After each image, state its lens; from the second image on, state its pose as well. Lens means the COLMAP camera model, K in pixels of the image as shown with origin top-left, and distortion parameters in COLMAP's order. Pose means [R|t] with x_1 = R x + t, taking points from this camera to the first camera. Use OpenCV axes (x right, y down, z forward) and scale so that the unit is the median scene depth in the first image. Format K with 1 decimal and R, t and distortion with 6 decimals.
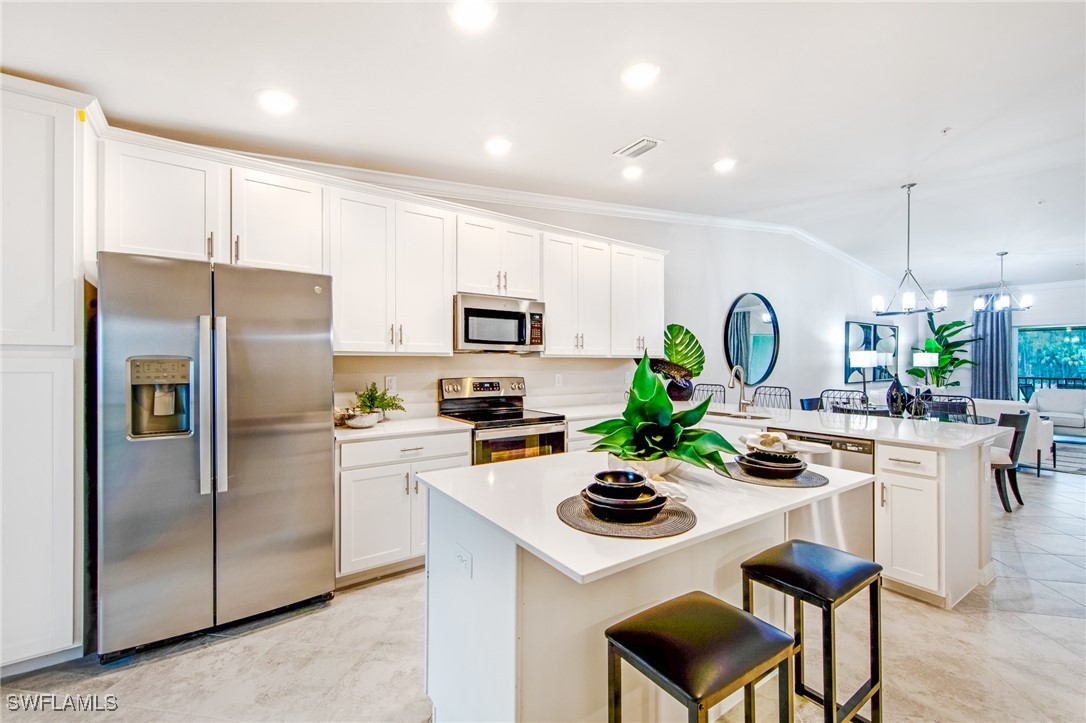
lens RADIAL K [[449.0, 0, 546.4], [0, 449.0, 361.9], [0, 0, 1]] dist [-0.003795, -0.000486]
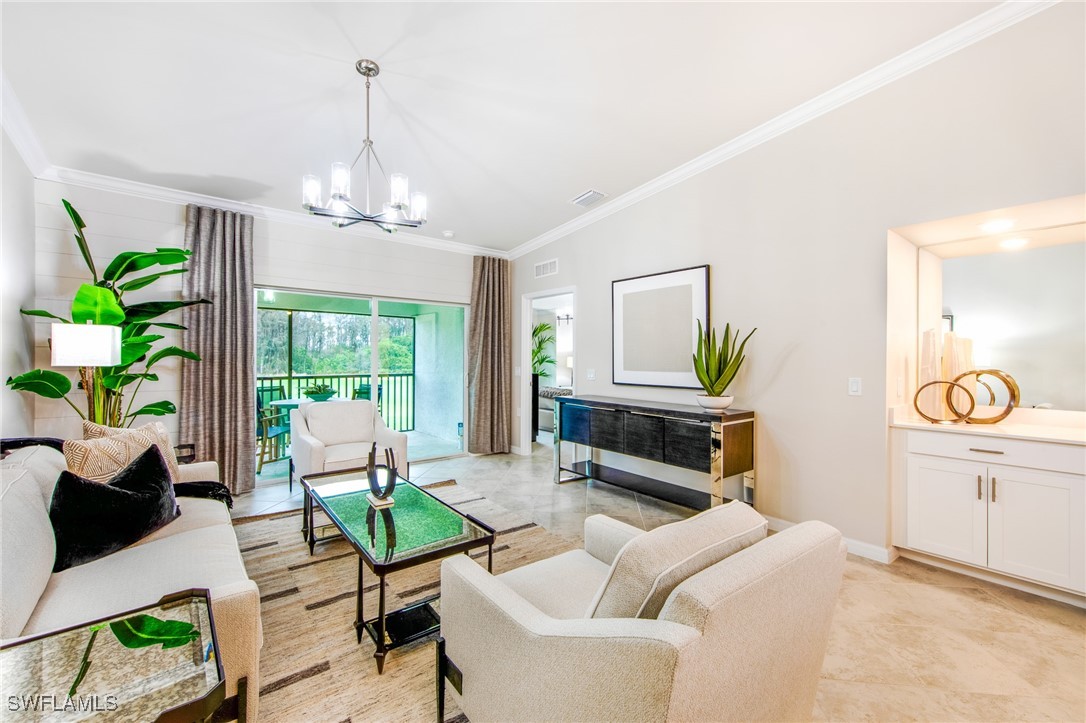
lens RADIAL K [[449.0, 0, 542.7], [0, 449.0, 351.9], [0, 0, 1]] dist [-0.003795, -0.000486]
pose [[-0.079387, 0.003523, 0.996838, 0.492668], [-0.004249, 0.999983, -0.003873, -0.001362], [-0.996835, -0.004543, -0.079370, 0.686447]]
